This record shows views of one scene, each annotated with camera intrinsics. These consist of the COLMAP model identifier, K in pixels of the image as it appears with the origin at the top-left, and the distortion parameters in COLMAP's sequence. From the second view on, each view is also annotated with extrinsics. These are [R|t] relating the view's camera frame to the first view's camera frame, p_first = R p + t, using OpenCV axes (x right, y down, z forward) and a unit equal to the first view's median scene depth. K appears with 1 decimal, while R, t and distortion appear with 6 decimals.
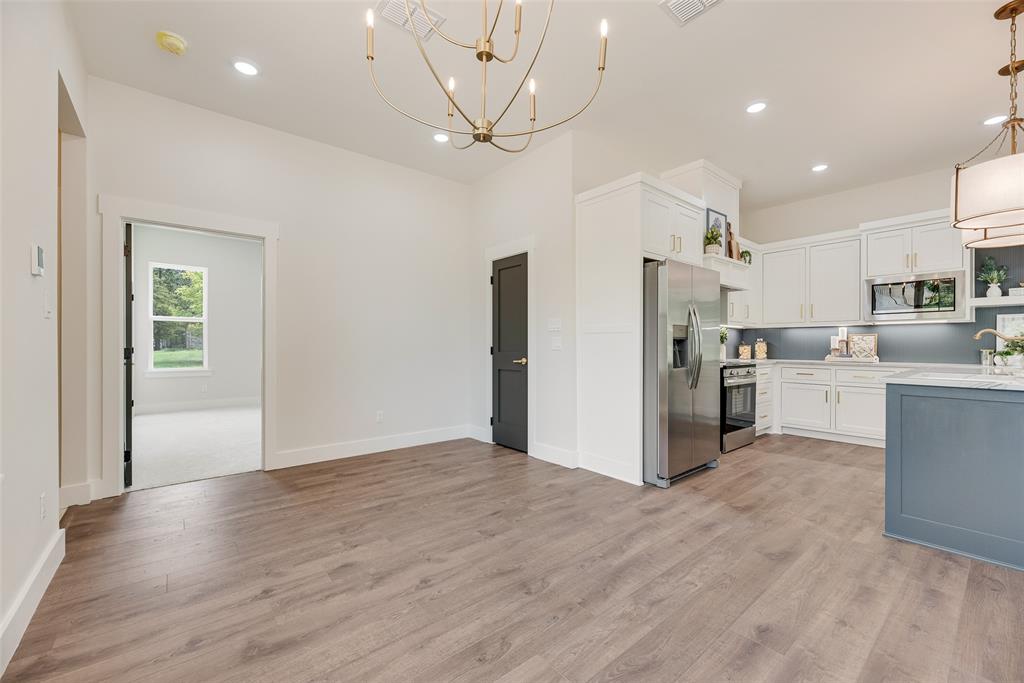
lens RADIAL K [[410.3, 0, 514.0], [0, 410.3, 347.0], [0, 0, 1]] dist [-0.002890, -0.000369]
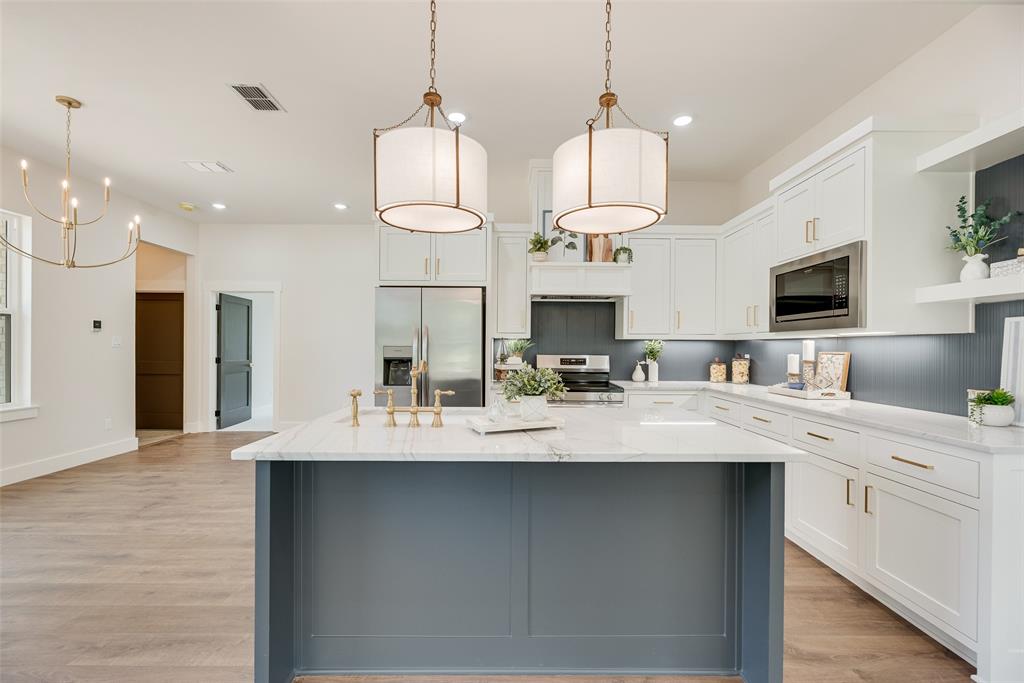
lens RADIAL K [[416.5, 0, 517.8], [0, 416.5, 344.6], [0, 0, 1]] dist [0.002786, -0.000344]
pose [[0.774224, 0.000521, -0.632912, 1.053541], [-0.007517, 0.999937, -0.008373, -0.039582], [0.632867, 0.011241, 0.774179, 0.271606]]
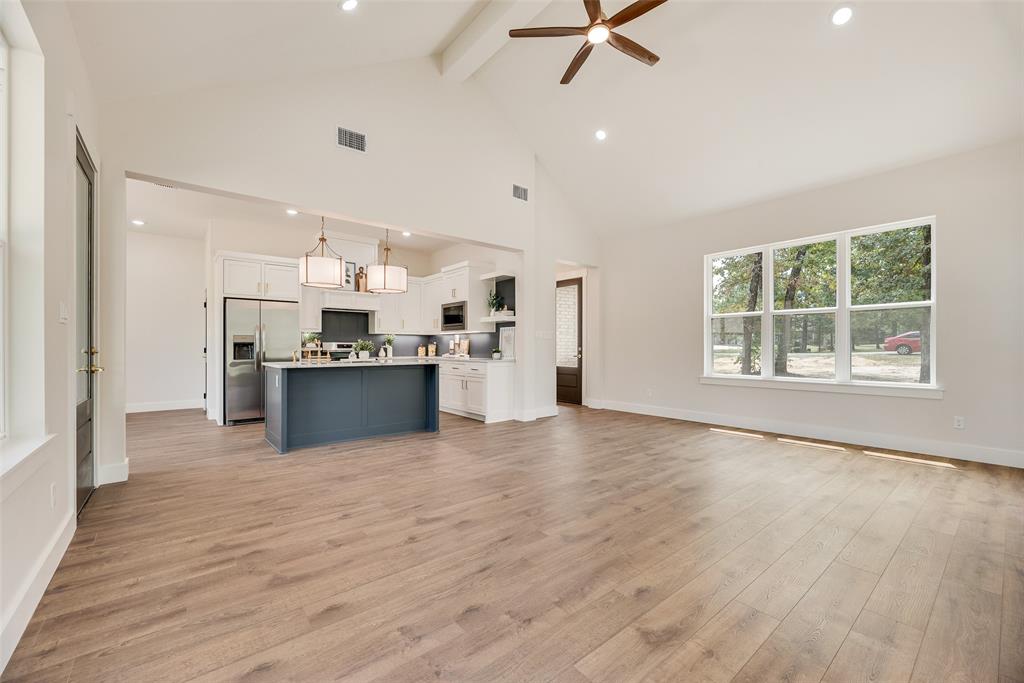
lens RADIAL K [[416.5, 0, 517.8], [0, 416.5, 344.6], [0, 0, 1]] dist [0.002786, -0.000344]
pose [[0.999950, -0.000948, -0.009985, 1.272004], [0.000835, 0.999936, -0.011323, 0.007067], [0.009995, 0.011314, 0.999886, -0.638313]]
